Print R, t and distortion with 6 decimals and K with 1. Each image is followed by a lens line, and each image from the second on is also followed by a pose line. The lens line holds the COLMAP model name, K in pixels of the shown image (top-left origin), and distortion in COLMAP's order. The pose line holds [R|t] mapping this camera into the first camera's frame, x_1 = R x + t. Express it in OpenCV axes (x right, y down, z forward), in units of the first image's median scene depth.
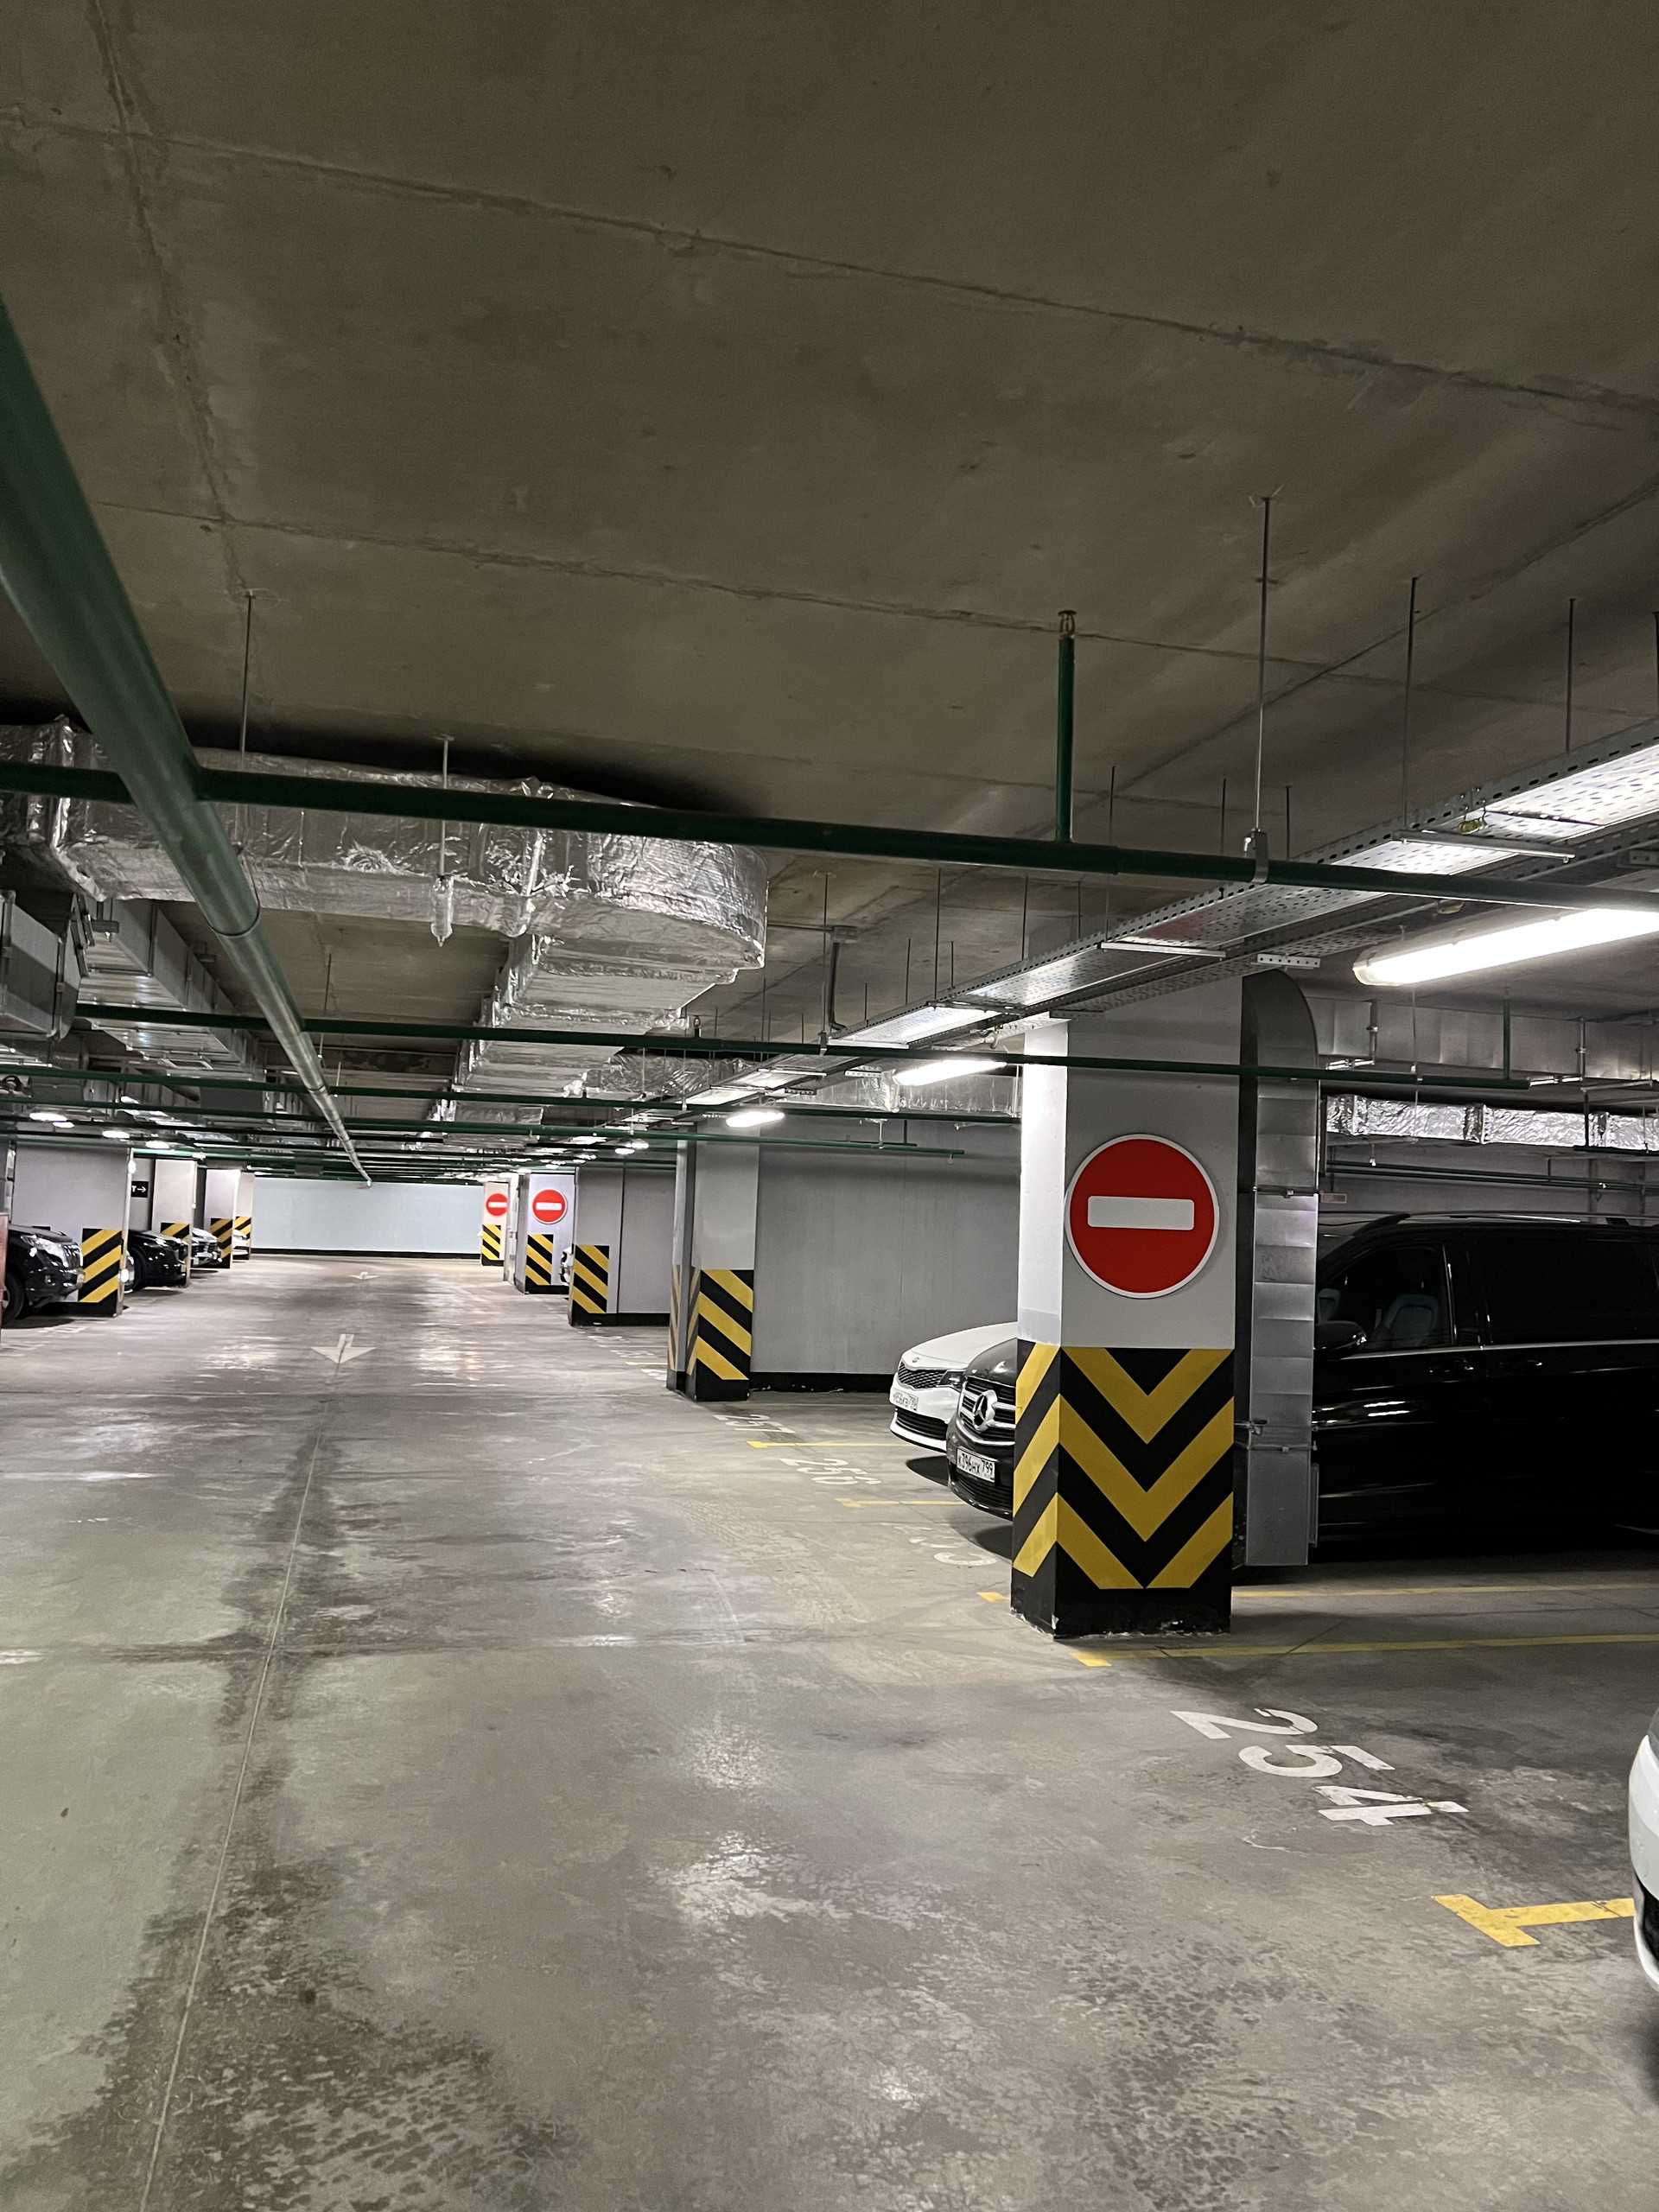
lens RADIAL K [[1652.0, 0, 831.6], [0, 1652.0, 1096.8], [0, 0, 1]] dist [0.027231, -0.029594]
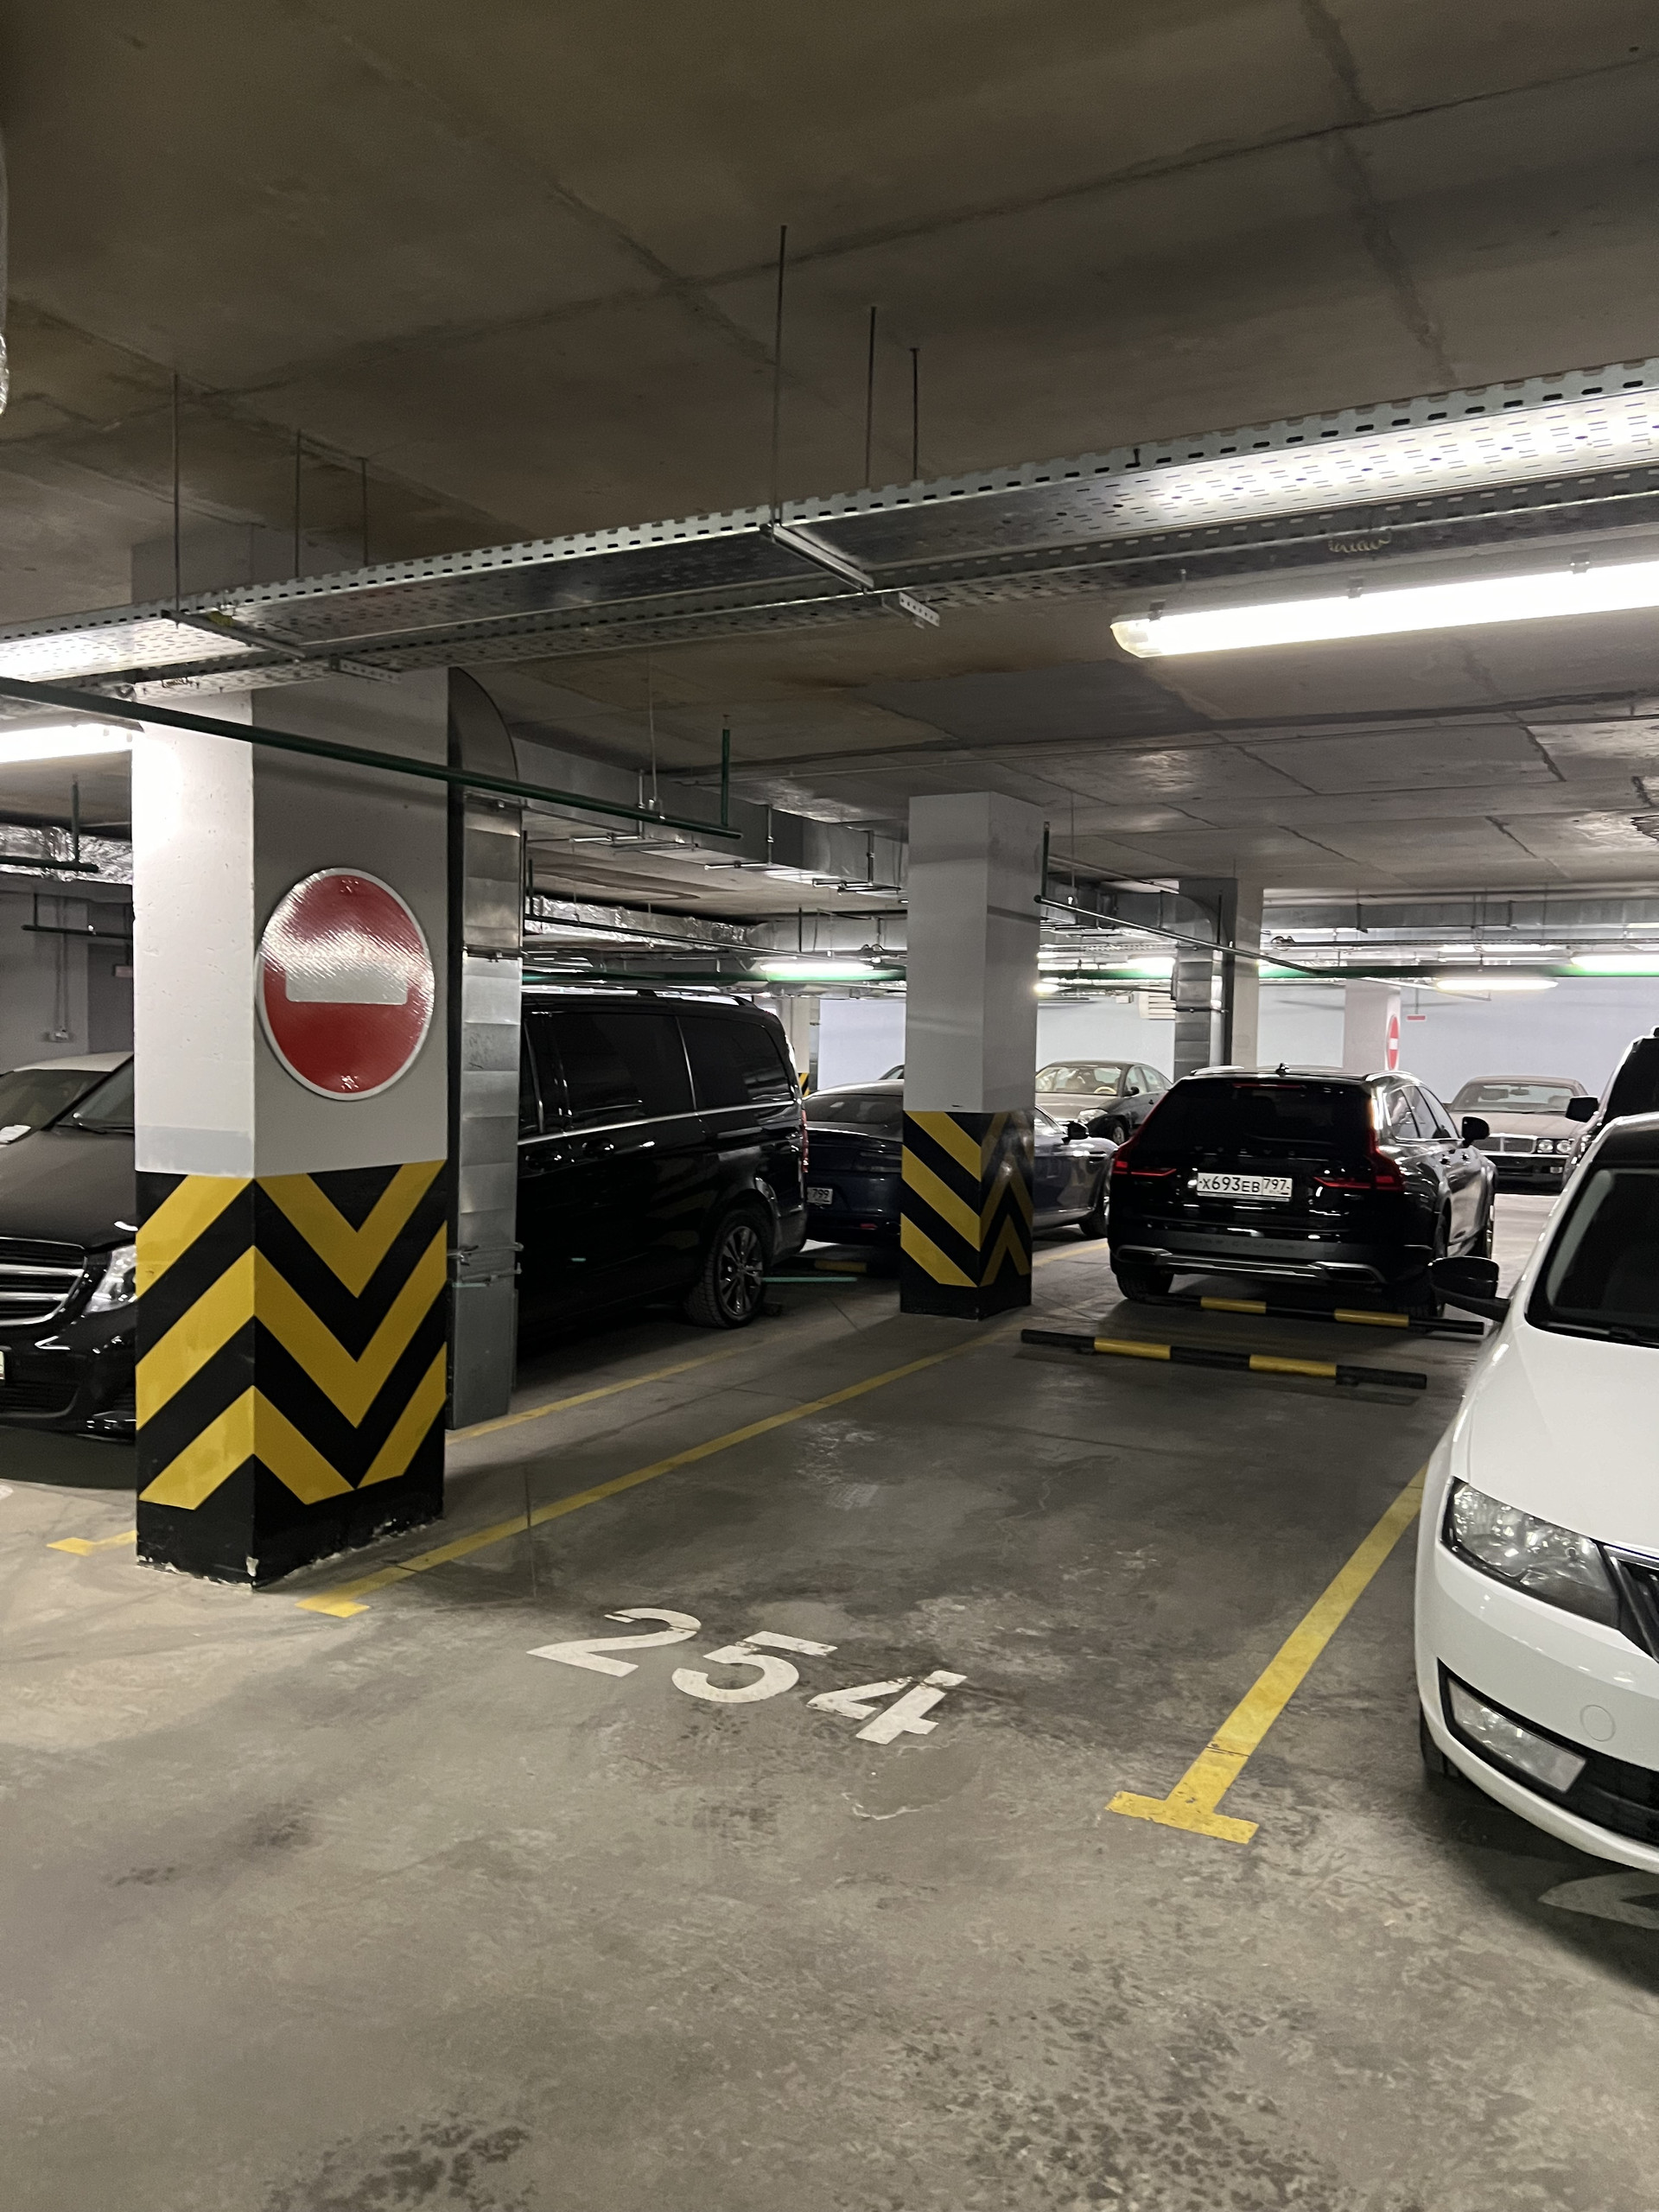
lens RADIAL K [[1652.0, 0, 820.9], [0, 1652.0, 1121.9], [0, 0, 1]] dist [0.027231, -0.029594]
pose [[0.692566, -0.064103, 0.718500, -0.219733], [-0.042886, 0.990623, 0.129720, 0.035066], [-0.720078, -0.120653, 0.683323, 0.429459]]
